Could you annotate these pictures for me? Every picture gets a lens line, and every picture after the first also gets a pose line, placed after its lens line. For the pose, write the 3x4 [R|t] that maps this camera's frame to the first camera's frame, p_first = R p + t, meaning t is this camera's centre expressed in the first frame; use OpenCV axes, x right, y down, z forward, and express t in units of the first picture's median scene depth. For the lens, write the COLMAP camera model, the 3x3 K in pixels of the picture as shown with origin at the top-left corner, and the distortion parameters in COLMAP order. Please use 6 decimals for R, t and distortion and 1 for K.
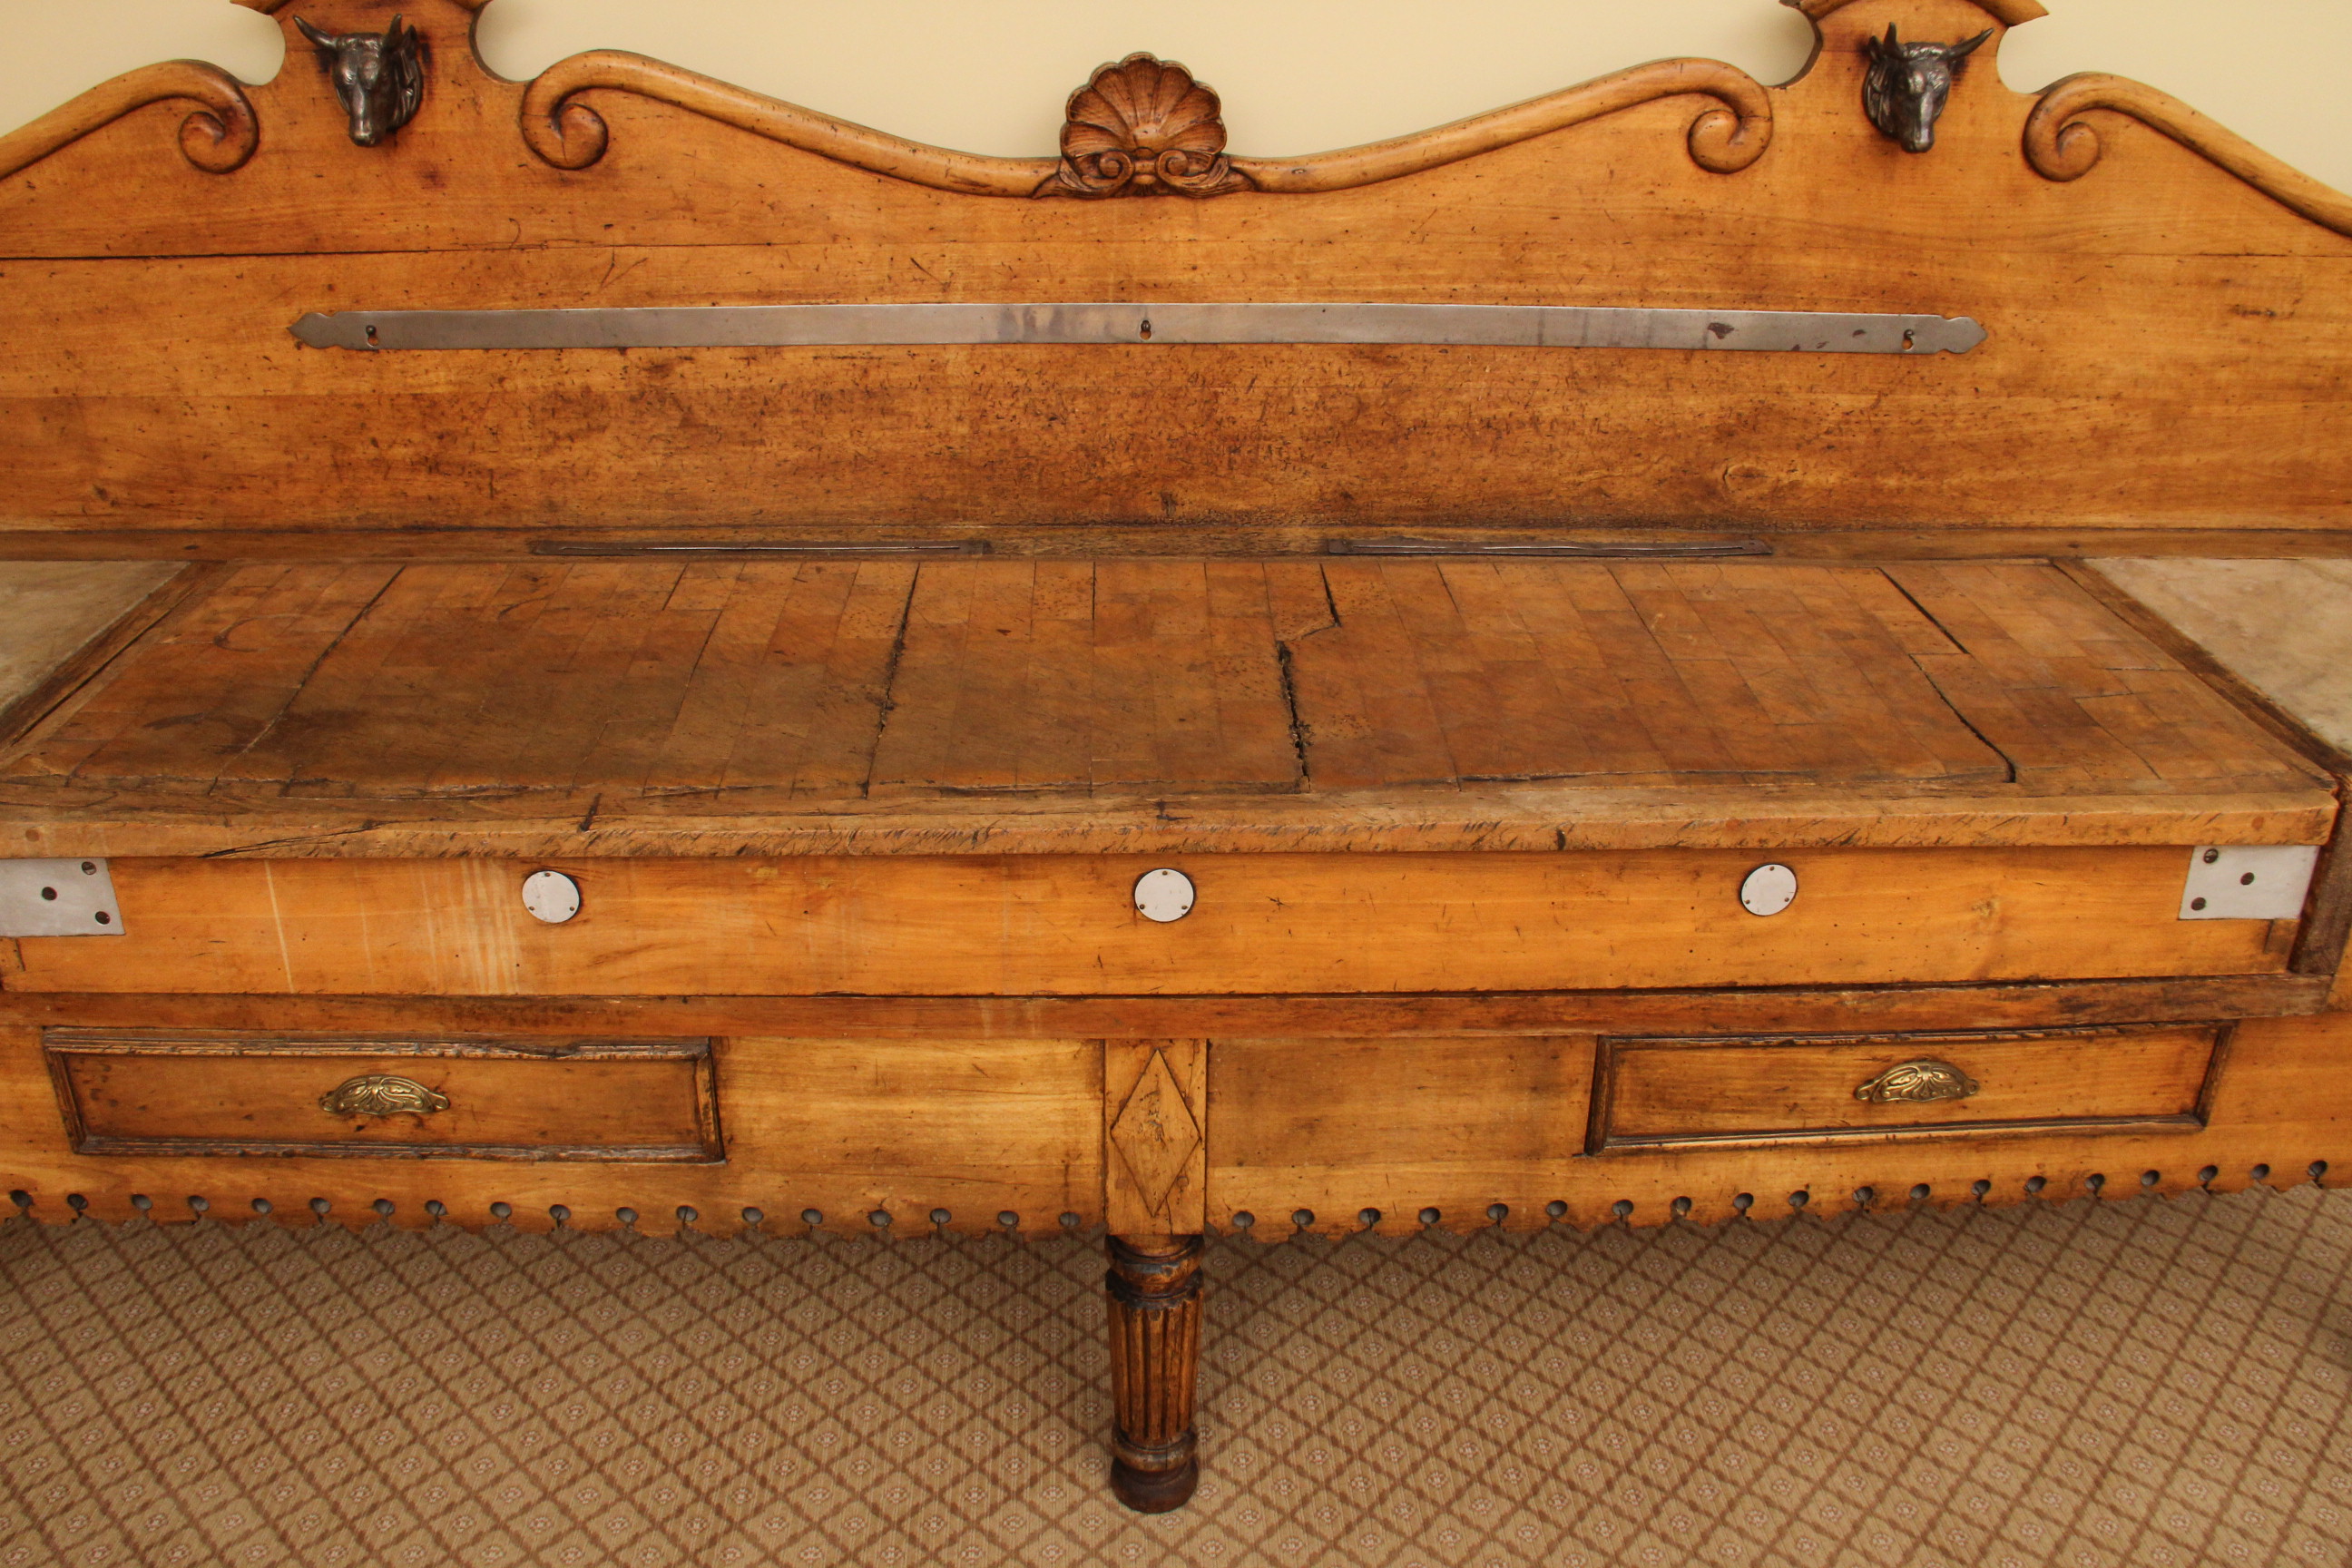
lens RADIAL K [[1940.4, 0, 1153.8], [0, 1940.4, 772.9], [0, 0, 1]] dist [-0.189014, 0.147829]
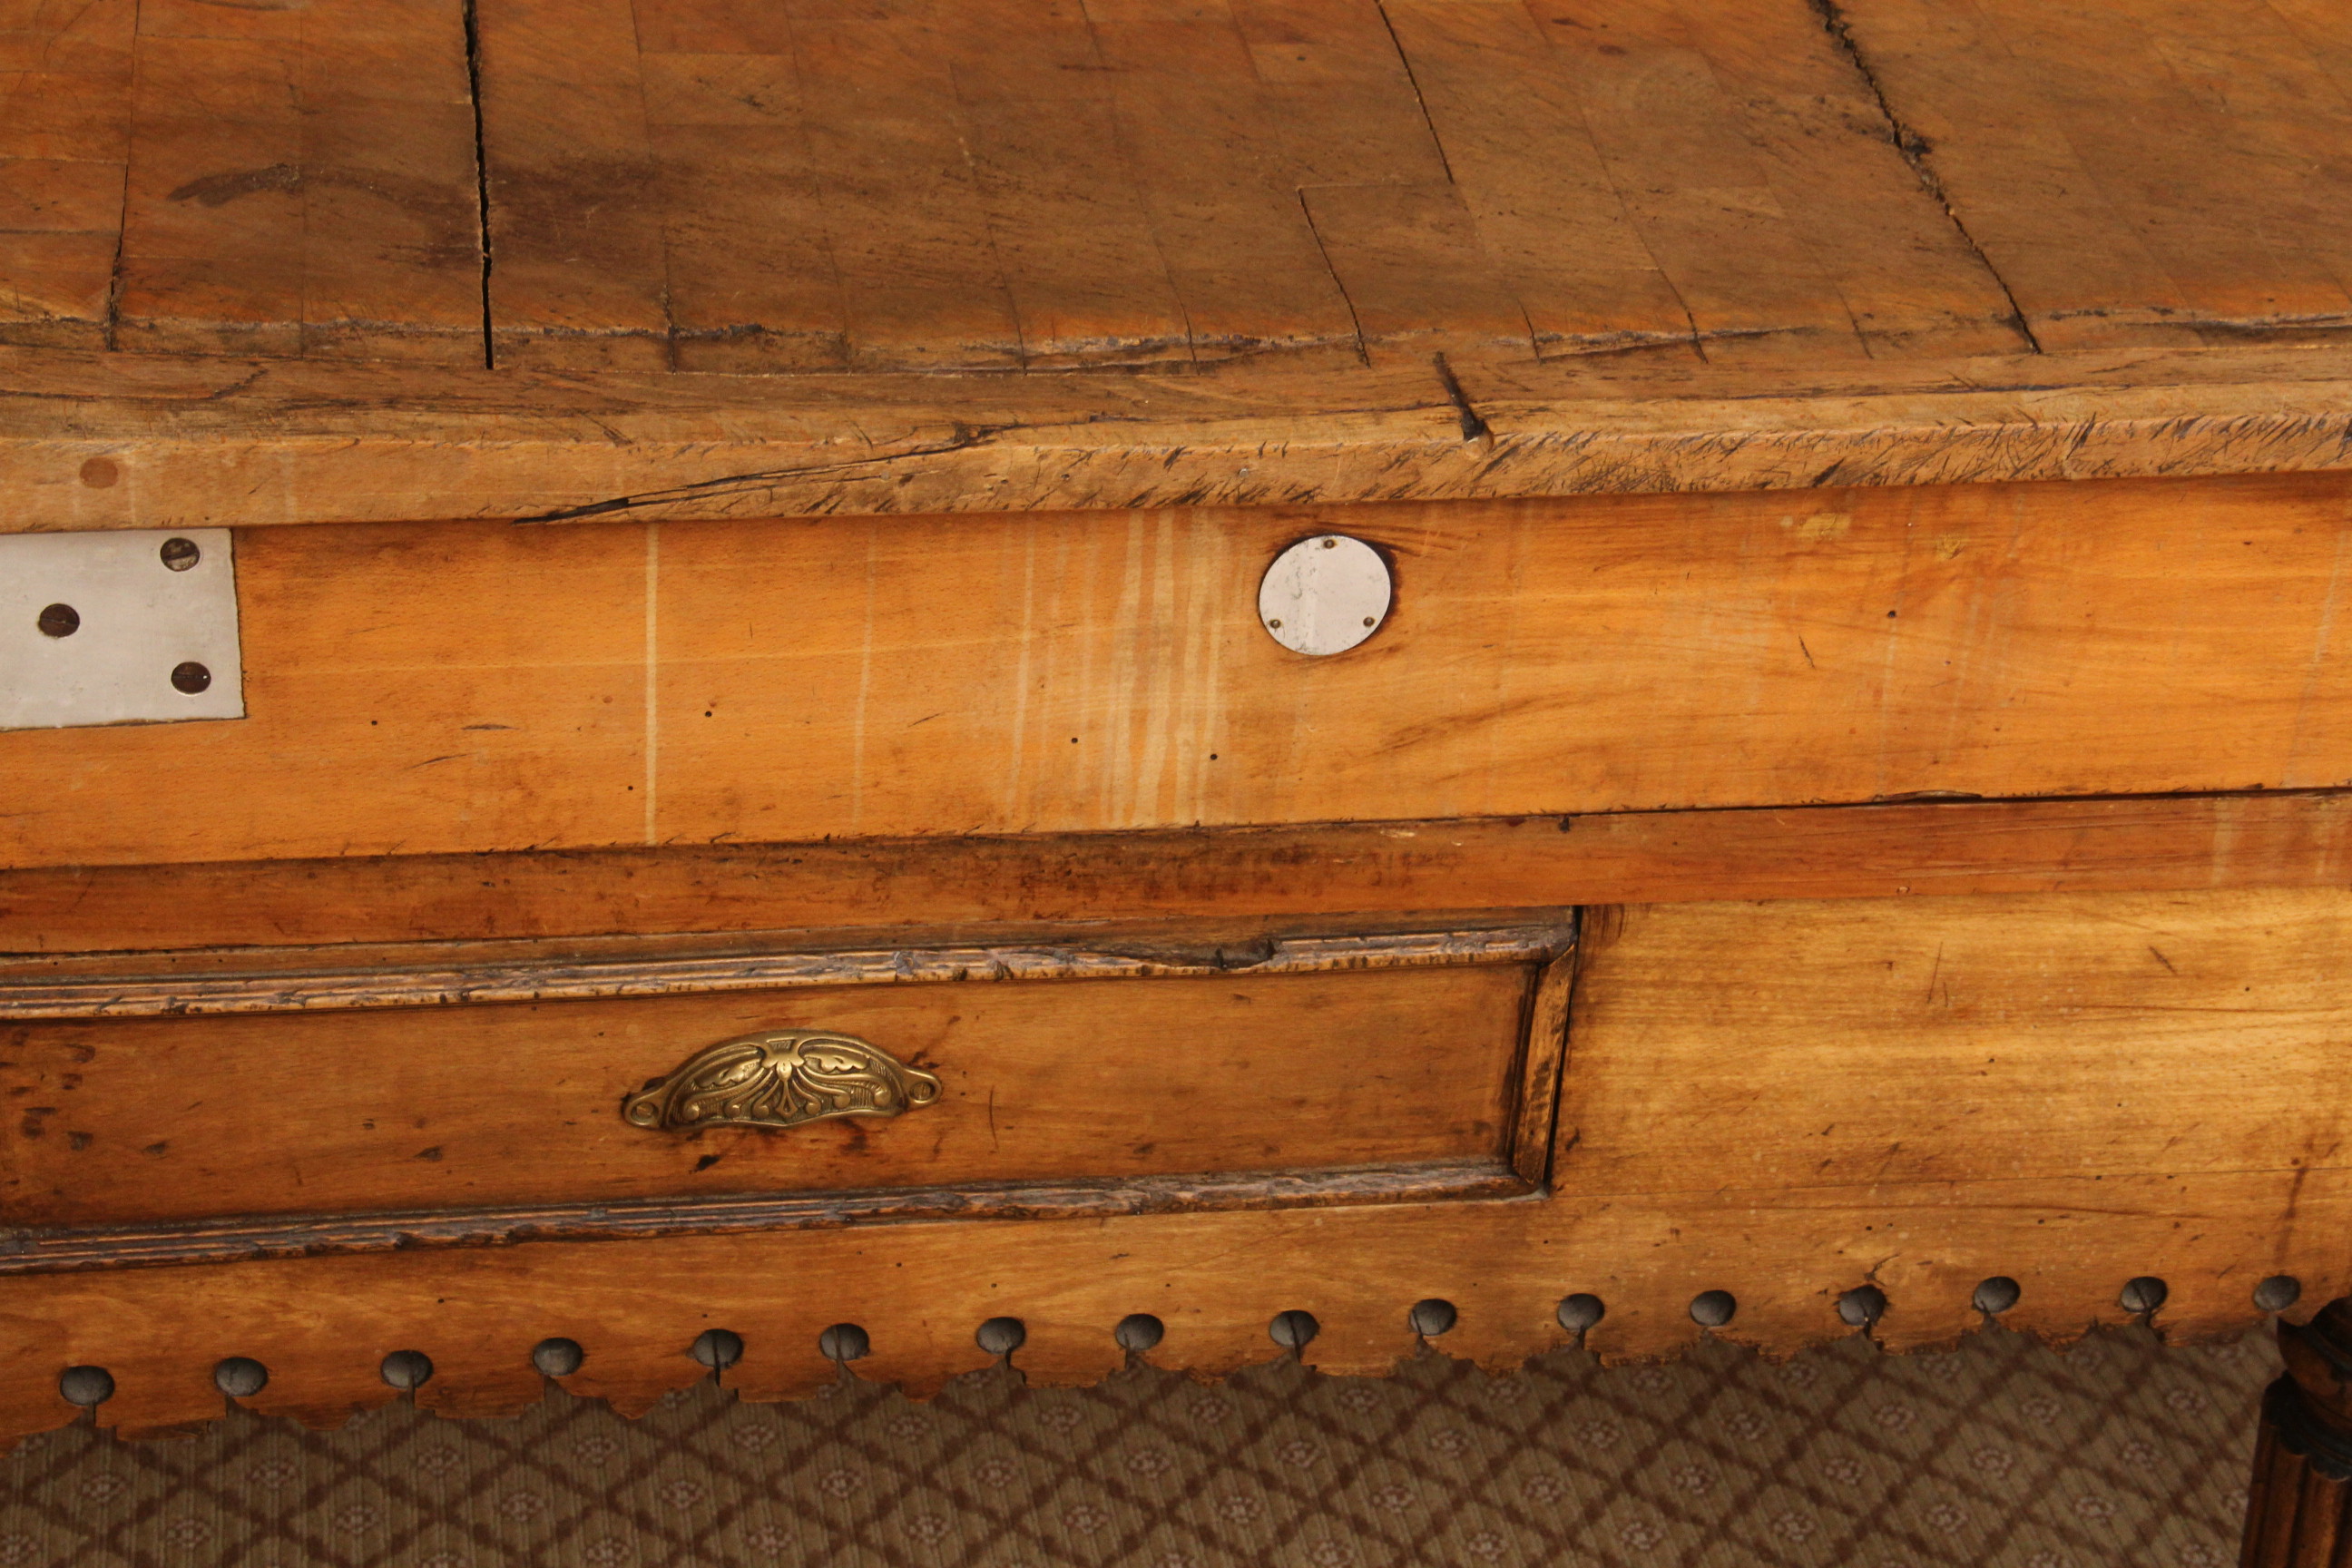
lens RADIAL K [[4496.4, 0, 1146.0], [0, 4496.4, 782.4], [0, 0, 1]] dist [0.198753, 0.707424]
pose [[0.989997, -0.024885, 0.138876, -0.412888], [0.011062, 0.994983, 0.099434, 0.004394], [-0.140653, -0.096903, 0.985305, -0.004005]]
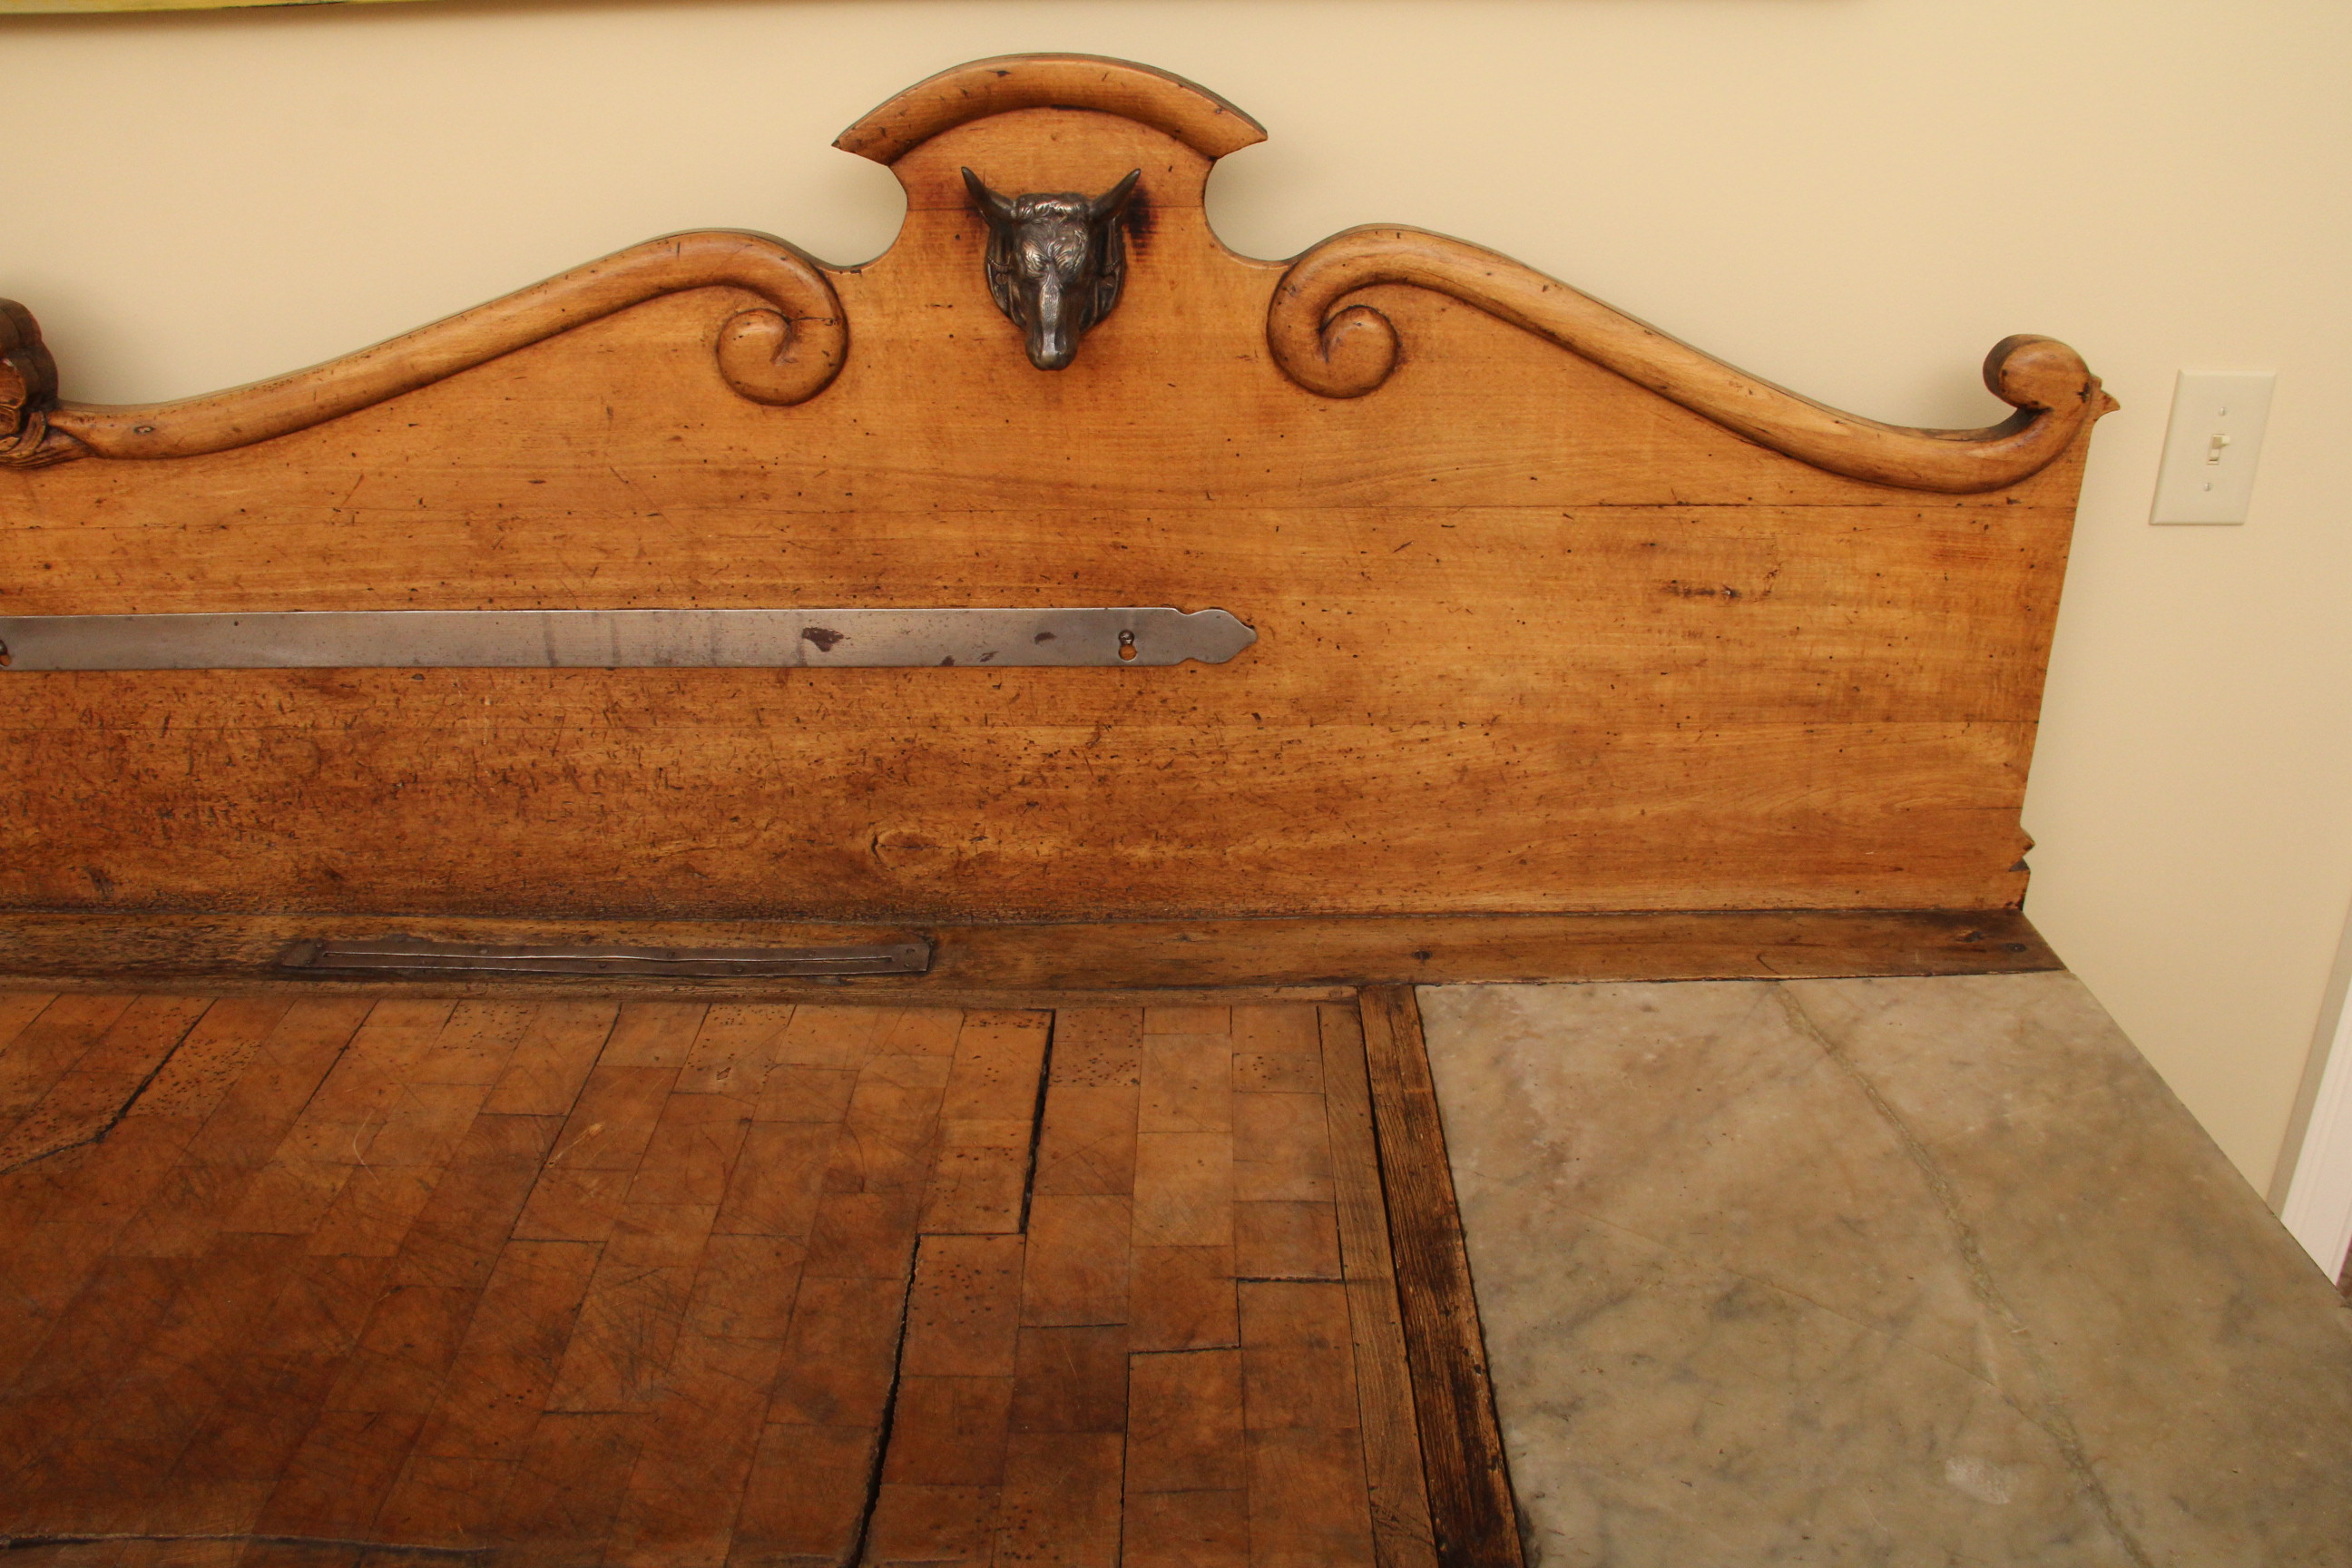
lens RADIAL K [[1940.2, 0, 1170.4], [0, 1940.2, 784.5], [0, 0, 1]] dist [-0.178407, 0.132040]
pose [[0.999324, 0.006767, -0.036148, 0.481346], [-0.007283, 0.999873, -0.014159, -0.190408], [0.036048, 0.014412, 0.999246, 0.373634]]
